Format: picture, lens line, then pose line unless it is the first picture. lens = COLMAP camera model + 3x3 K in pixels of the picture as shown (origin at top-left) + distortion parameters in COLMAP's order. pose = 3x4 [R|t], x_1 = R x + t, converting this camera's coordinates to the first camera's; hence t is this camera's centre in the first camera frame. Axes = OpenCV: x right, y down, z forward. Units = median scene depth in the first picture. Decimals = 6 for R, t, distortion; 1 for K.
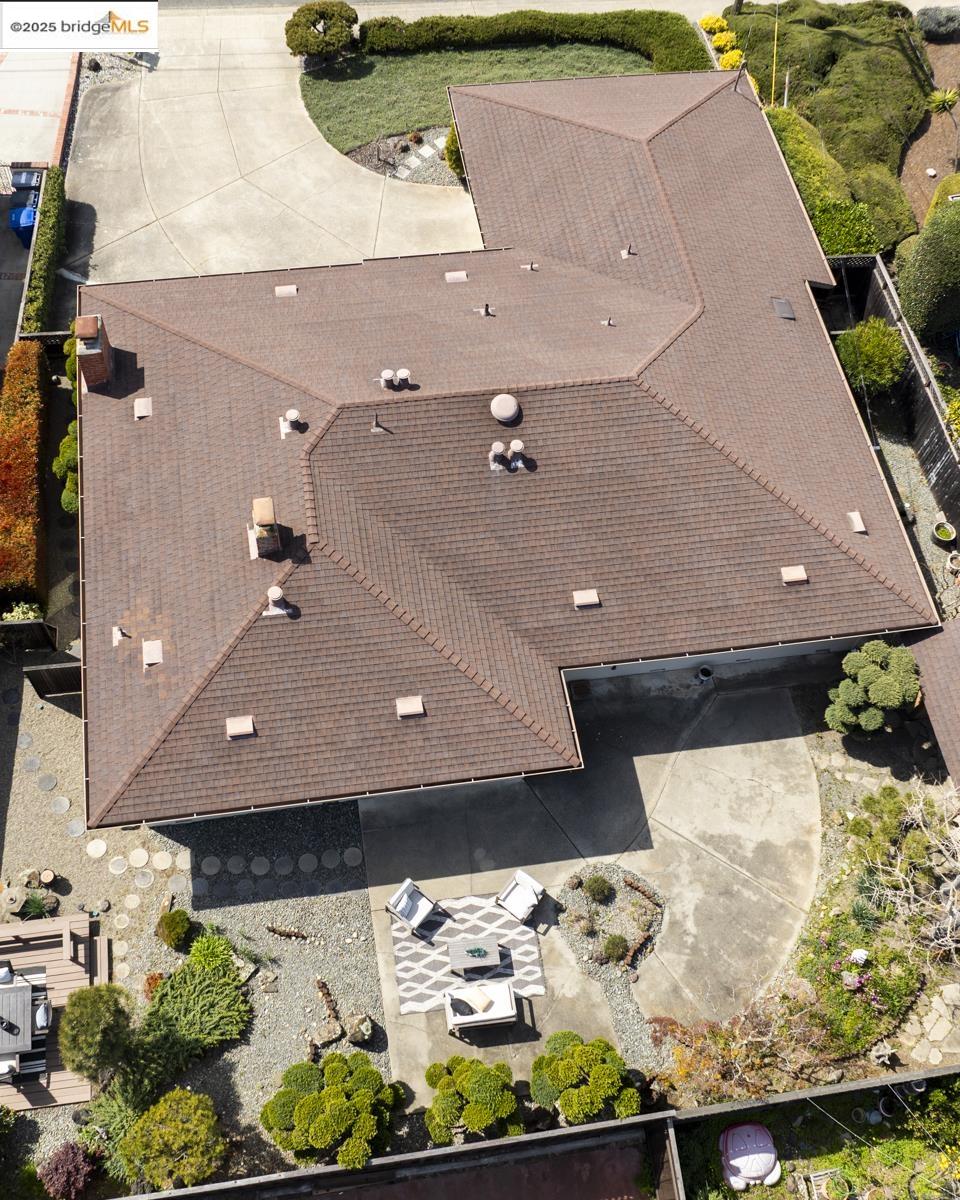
lens RADIAL K [[1223.1, 0, 423.4], [0, 1223.1, 598.6], [0, 0, 1]] dist [-0.030273, -0.012187]
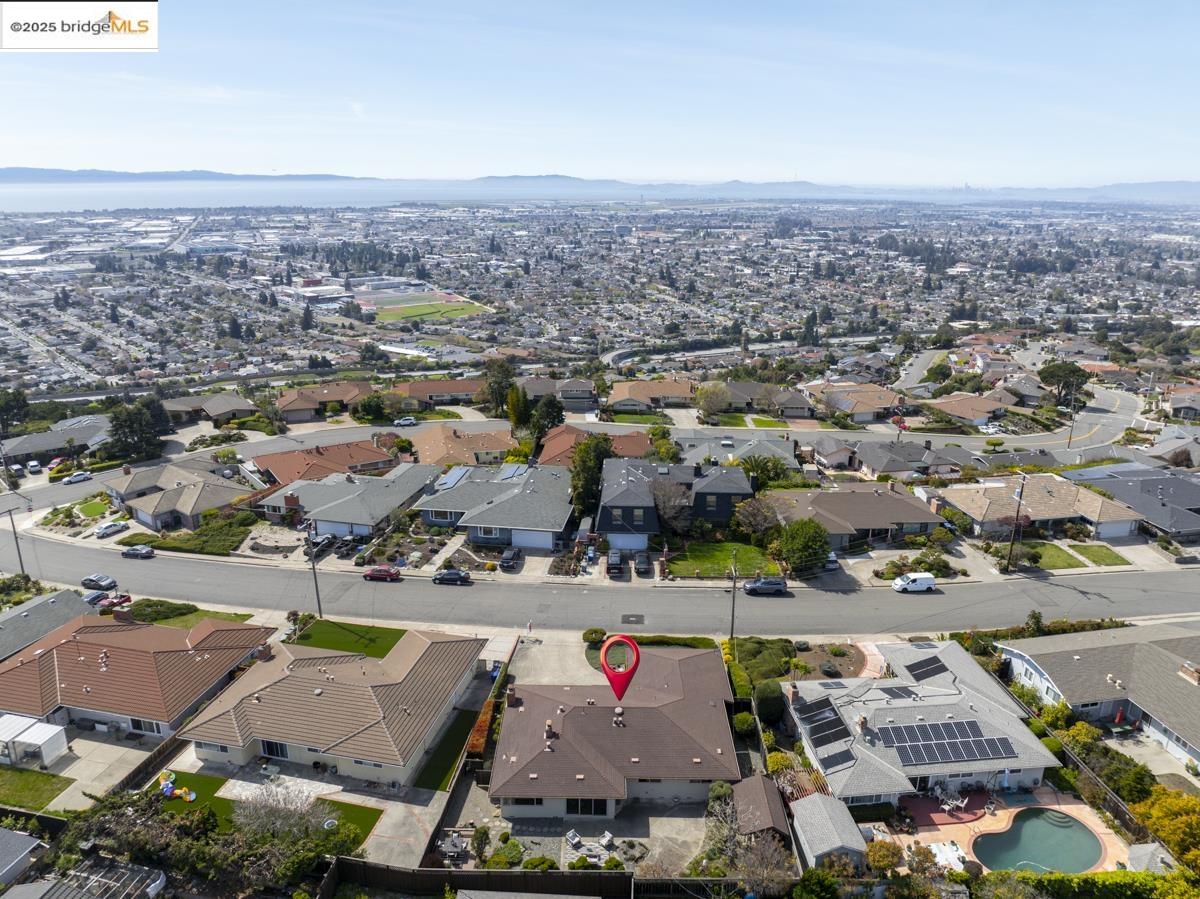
lens RADIAL K [[852.3, 0, 600.3], [0, 852.3, 443.3], [0, 0, 1]] dist [-0.042064, 0.006459]
pose [[0.987994, 0.016450, -0.153611, 0.389124], [-0.118643, 0.717638, -0.686236, 1.018281], [0.098948, 0.696222, 0.710974, -1.364780]]
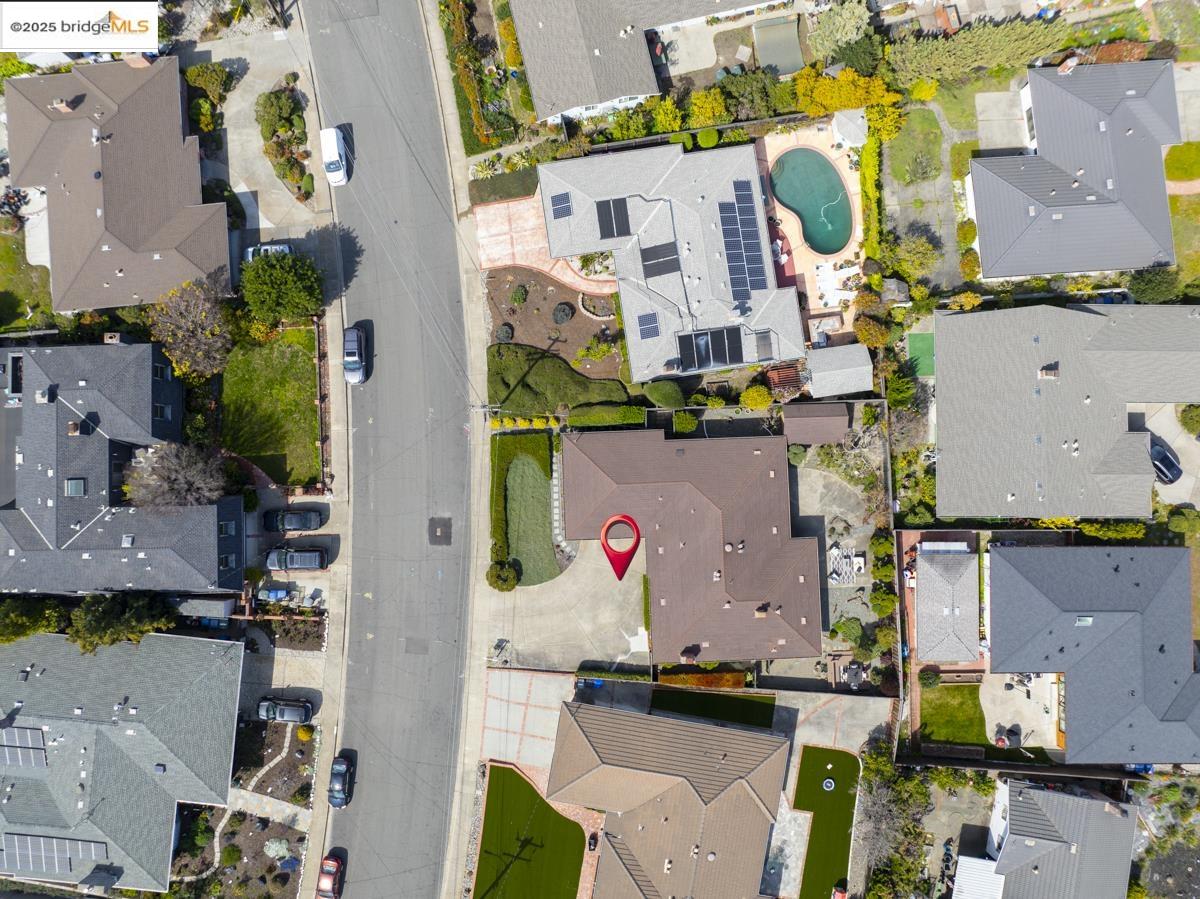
lens RADIAL K [[852.3, 0, 600.3], [0, 852.3, 443.3], [0, 0, 1]] dist [-0.042064, 0.006459]
pose [[0.109378, -0.993962, 0.008748, 0.318166], [0.870378, 0.100022, 0.482117, -1.779420], [-0.480081, -0.045119, 0.876063, -1.063472]]
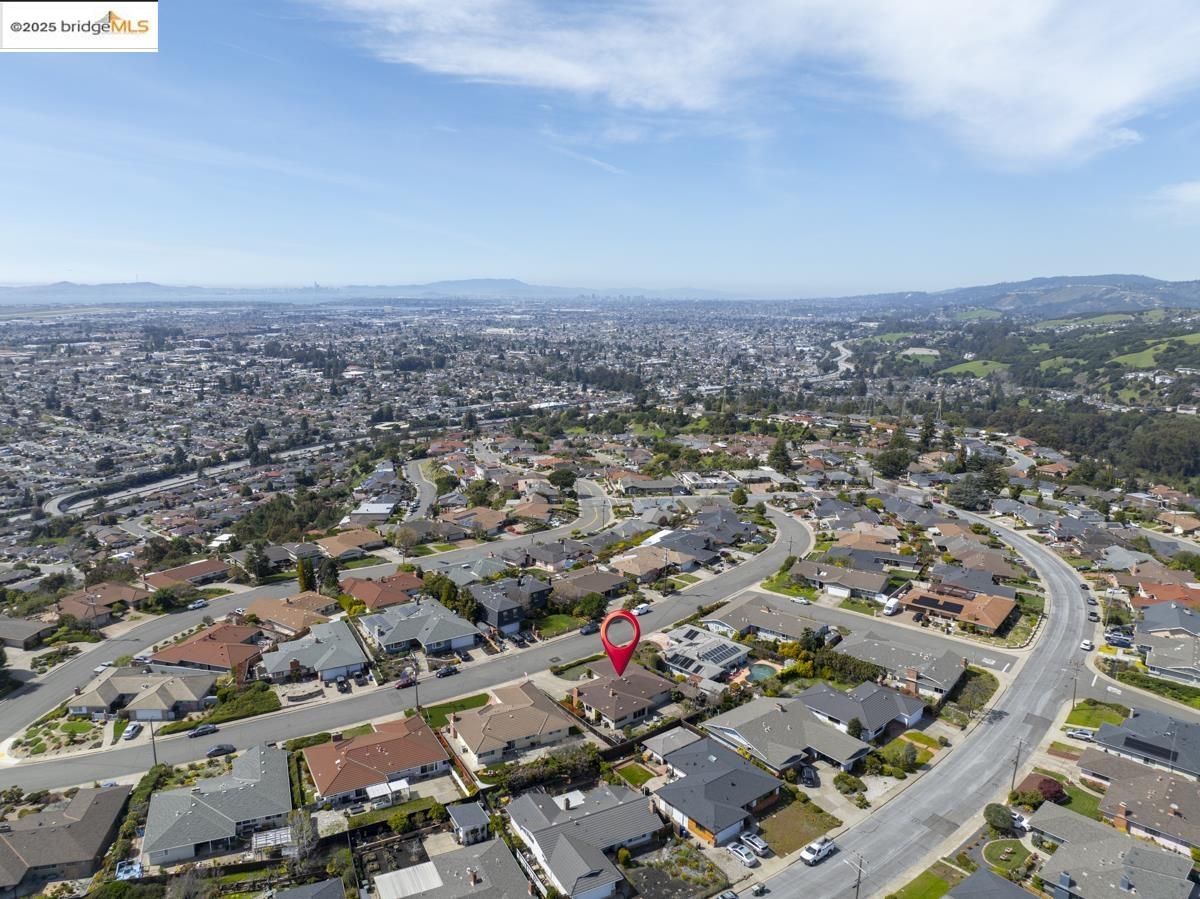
lens RADIAL K [[852.3, 0, 600.3], [0, 852.3, 443.3], [0, 0, 1]] dist [-0.042064, 0.006459]
pose [[0.843124, -0.126046, 0.522737, -3.103203], [0.480040, 0.614465, -0.626094, 2.573858], [-0.242287, 0.778810, 0.578578, -3.868388]]
